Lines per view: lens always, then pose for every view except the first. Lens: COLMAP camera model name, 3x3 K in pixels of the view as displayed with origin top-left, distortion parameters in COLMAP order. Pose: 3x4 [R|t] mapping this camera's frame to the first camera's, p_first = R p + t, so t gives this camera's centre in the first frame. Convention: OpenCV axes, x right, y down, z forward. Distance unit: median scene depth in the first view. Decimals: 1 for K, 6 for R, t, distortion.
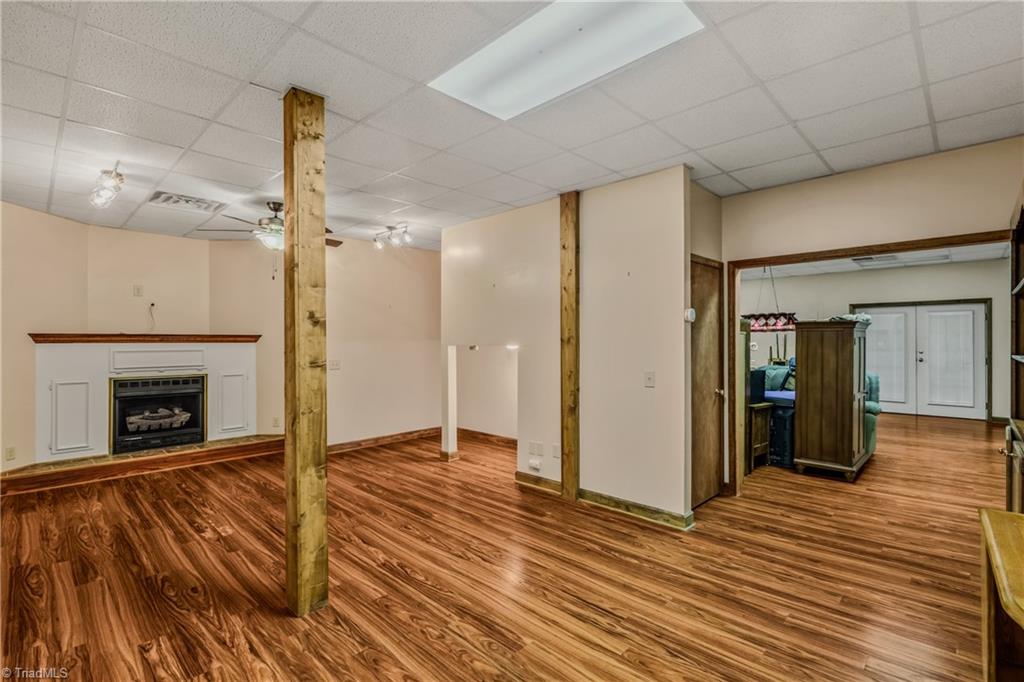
lens RADIAL K [[467.2, 0, 512.1], [0, 467.2, 338.2], [0, 0, 1]] dist [-0.002377, -0.000692]
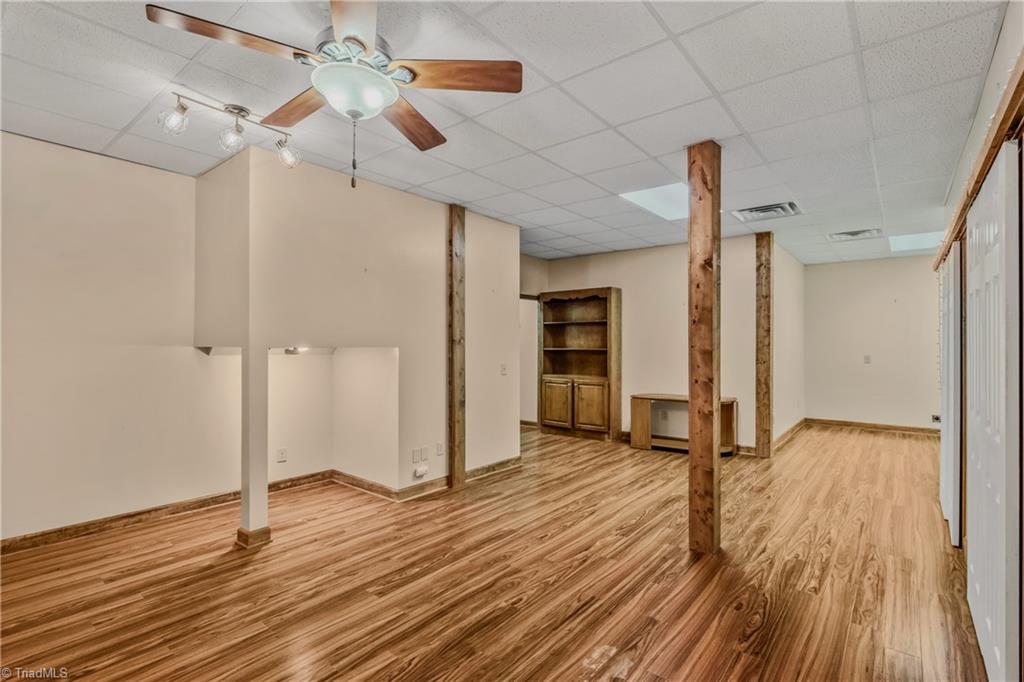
lens RADIAL K [[477.9, 0, 512.0], [0, 477.9, 341.0], [0, 0, 1]] dist [-0.004326, -0.000272]
pose [[-0.074822, 0.006739, 0.997174, -1.316592], [-0.005658, 0.999958, -0.007183, 0.015631], [-0.997181, -0.006180, -0.074781, 1.255913]]
